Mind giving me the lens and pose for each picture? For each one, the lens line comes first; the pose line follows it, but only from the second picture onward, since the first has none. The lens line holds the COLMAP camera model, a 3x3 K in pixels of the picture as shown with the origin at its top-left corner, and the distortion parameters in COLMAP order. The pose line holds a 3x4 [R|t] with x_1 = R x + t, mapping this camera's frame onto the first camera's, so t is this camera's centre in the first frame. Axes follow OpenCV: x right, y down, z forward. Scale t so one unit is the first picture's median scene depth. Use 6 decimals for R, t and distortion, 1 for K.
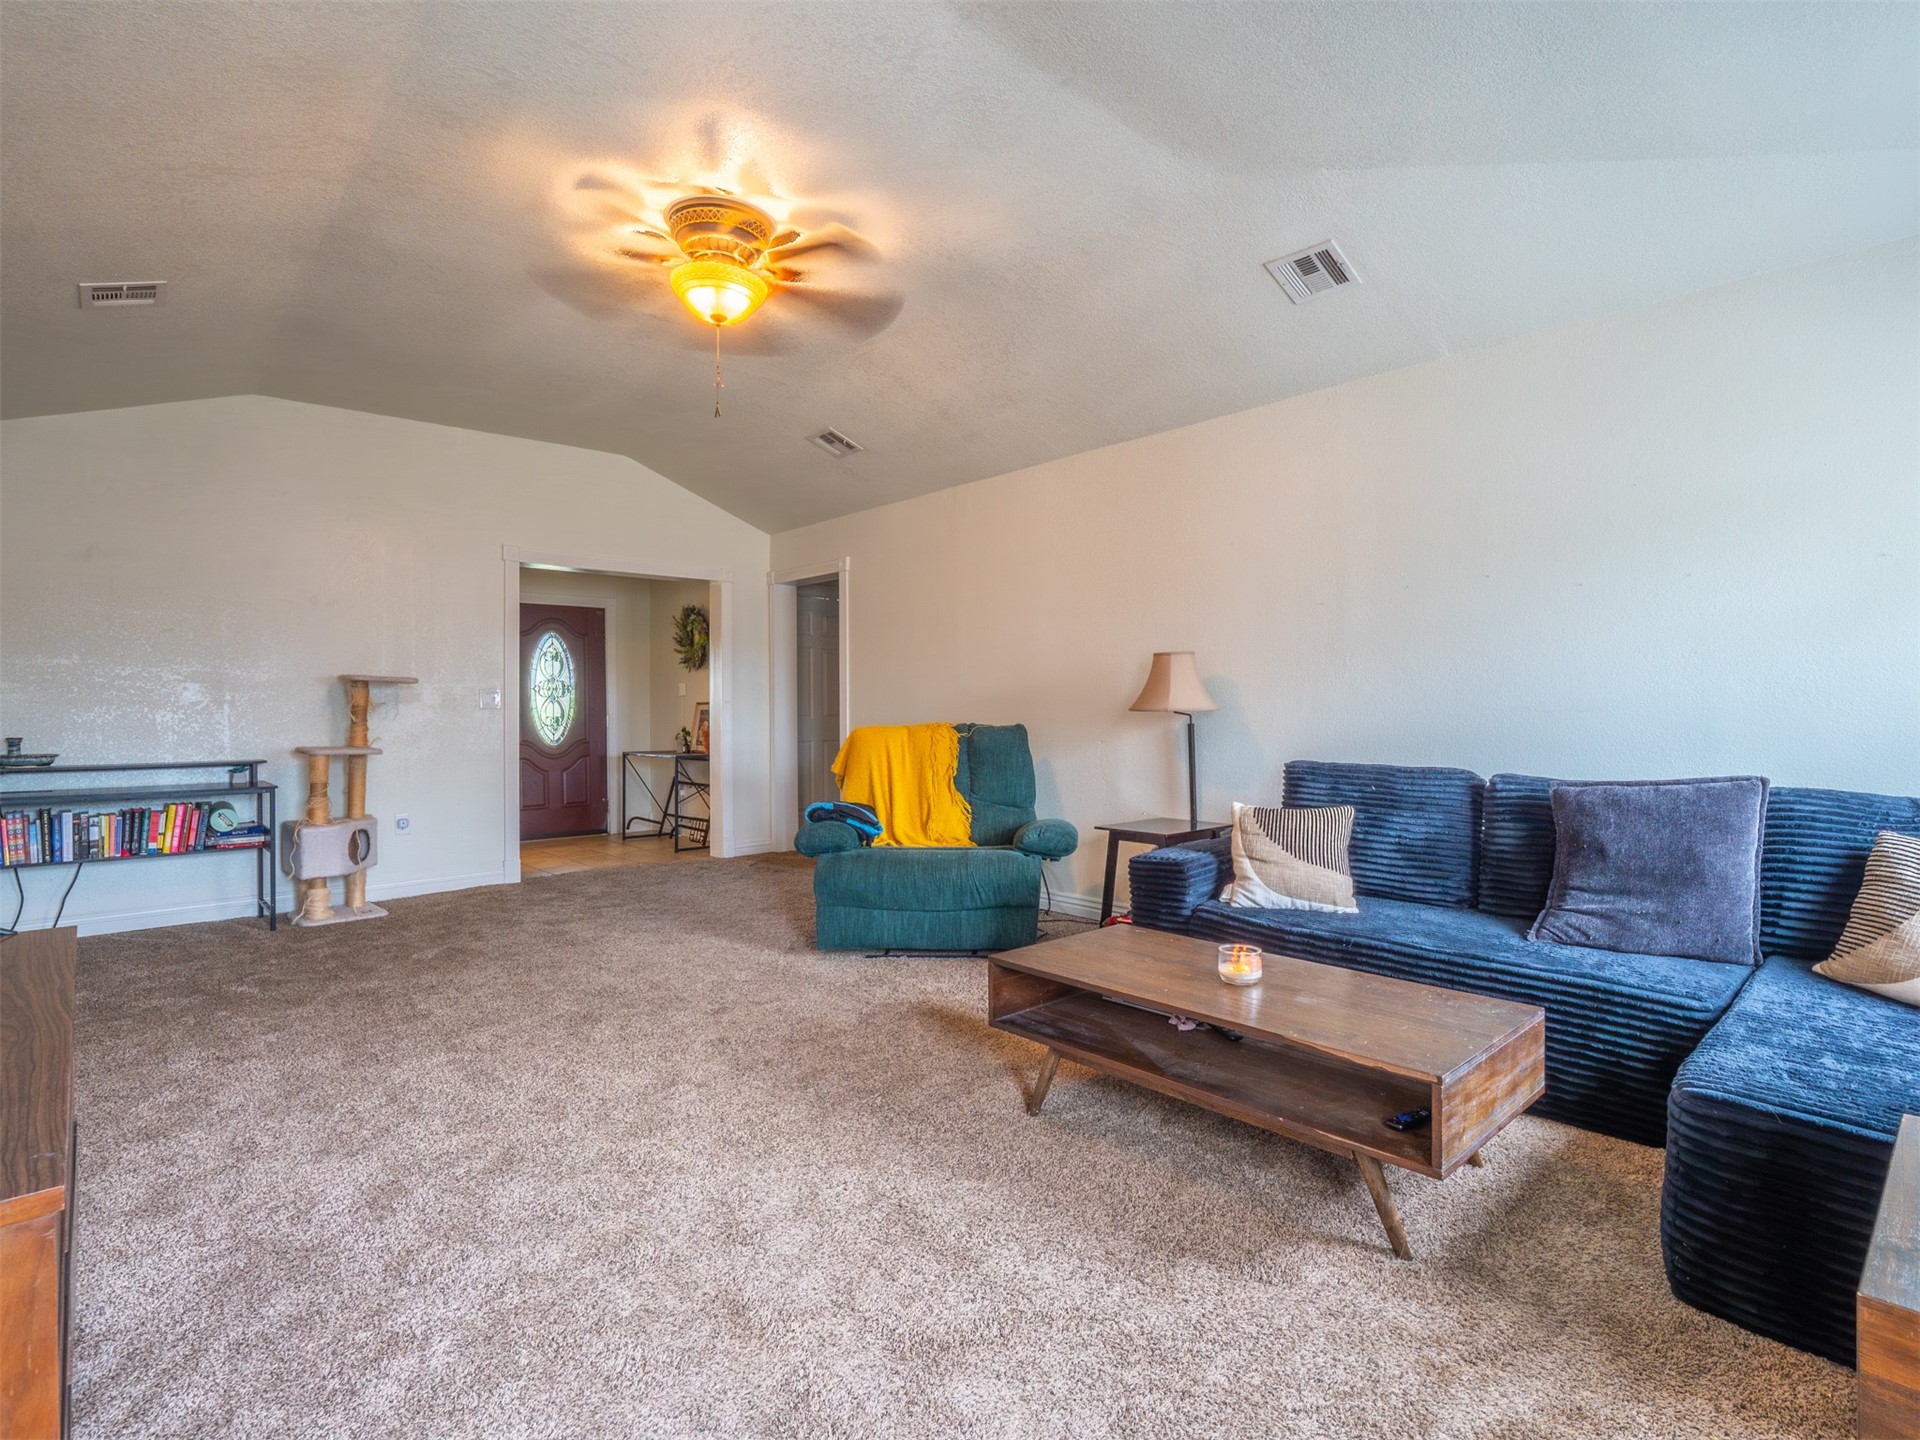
lens RADIAL K [[941.6, 0, 951.0], [0, 941.6, 719.1], [0, 0, 1]] dist [-0.006615, 0.000490]
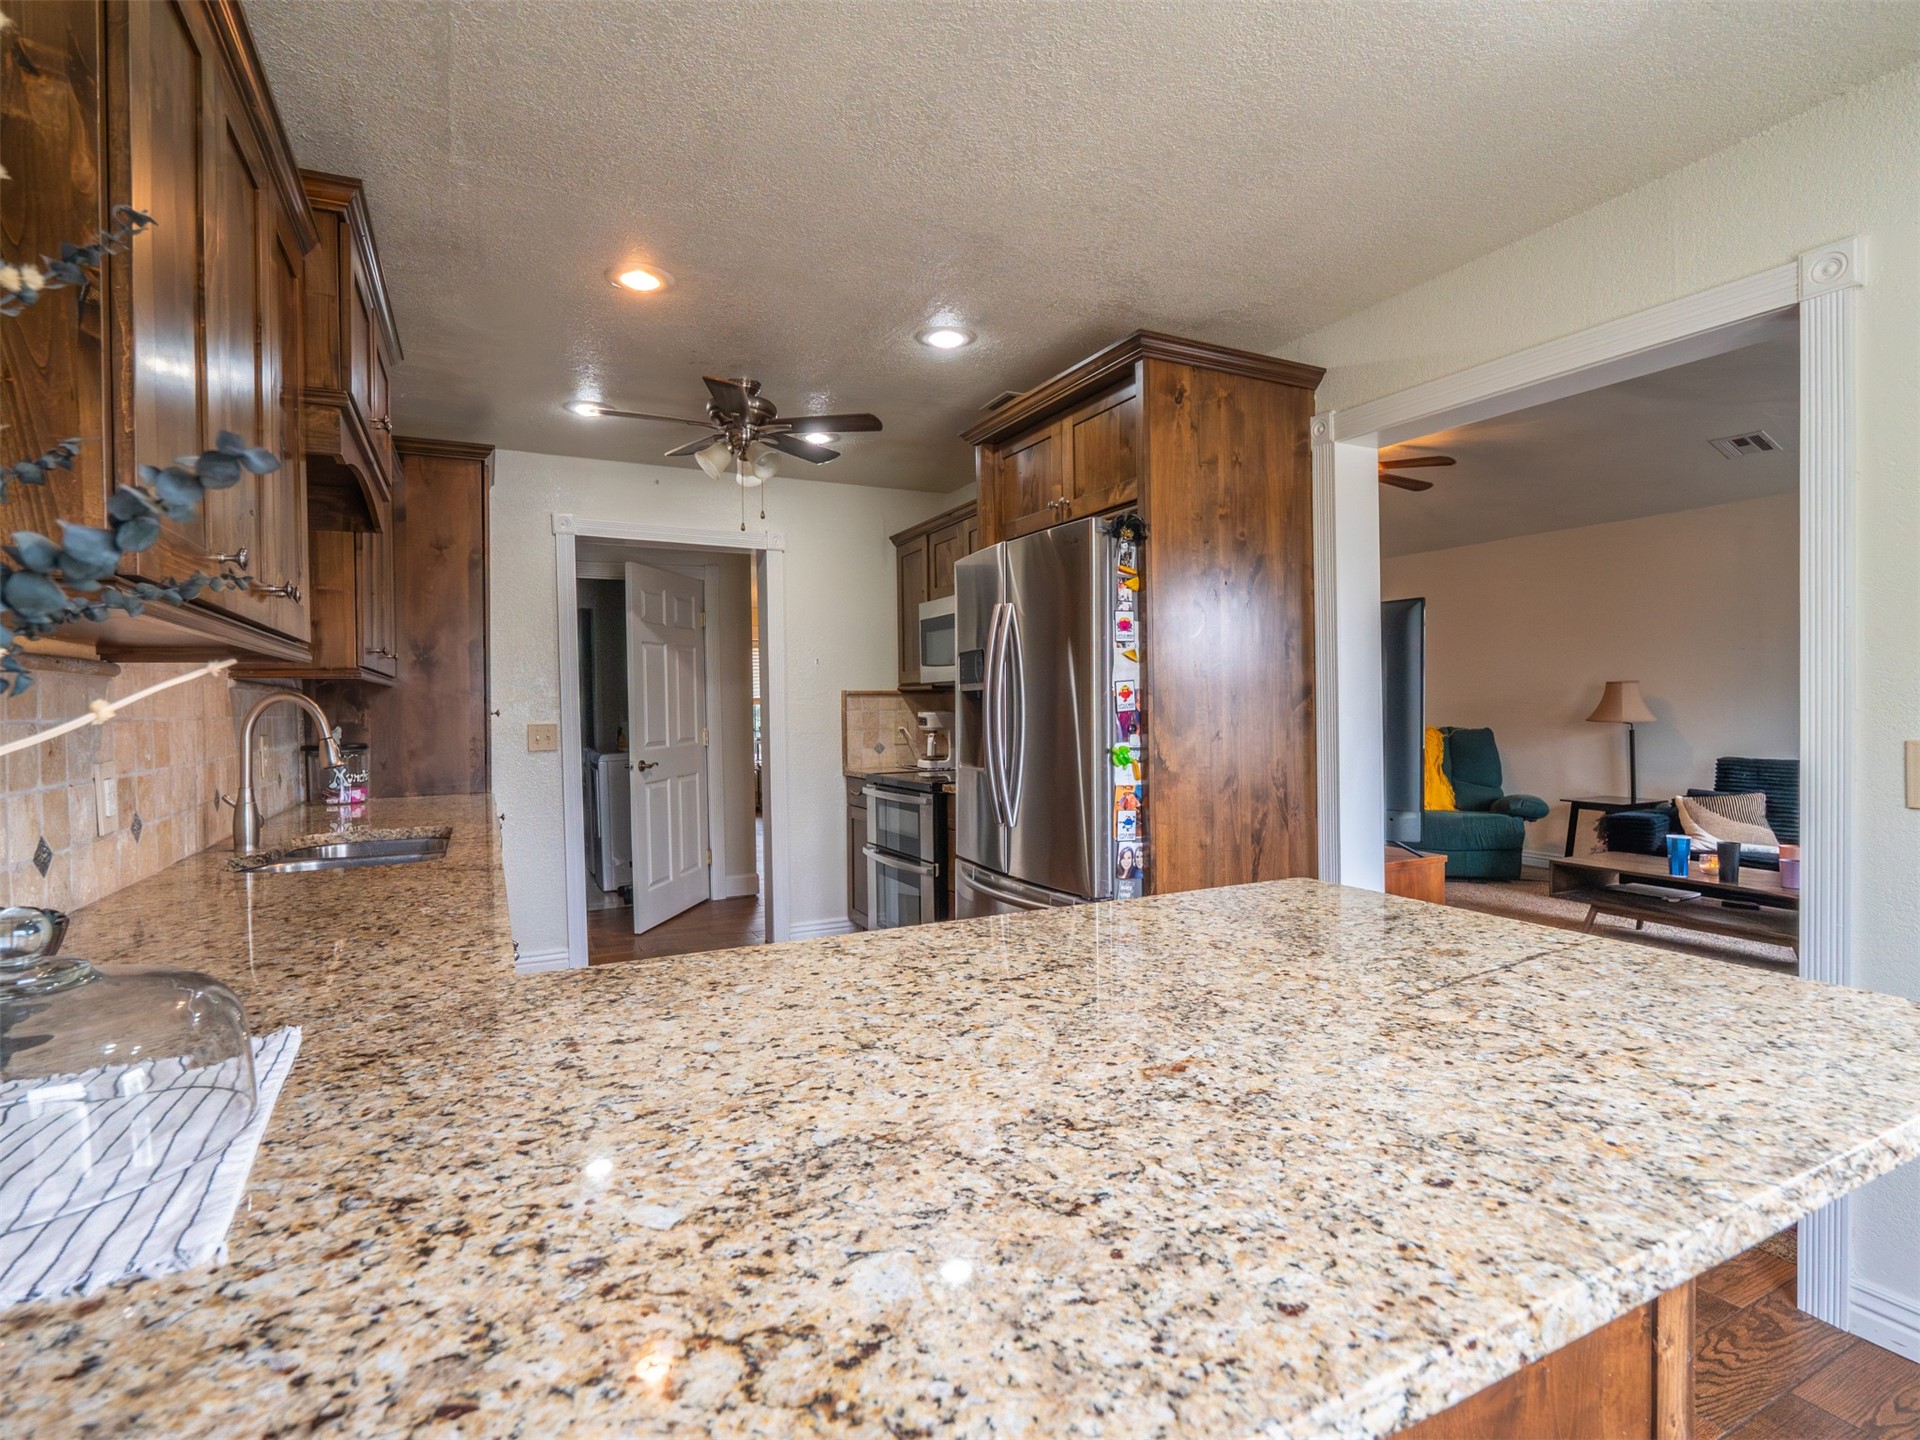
lens RADIAL K [[941.6, 0, 965.2], [0, 941.6, 714.5], [0, 0, 1]] dist [-0.006615, 0.000490]
pose [[0.959952, 0.003254, -0.280144, -0.331787], [-0.001131, 0.999969, 0.007739, -0.029563], [0.280161, -0.007112, 0.959927, -0.676372]]
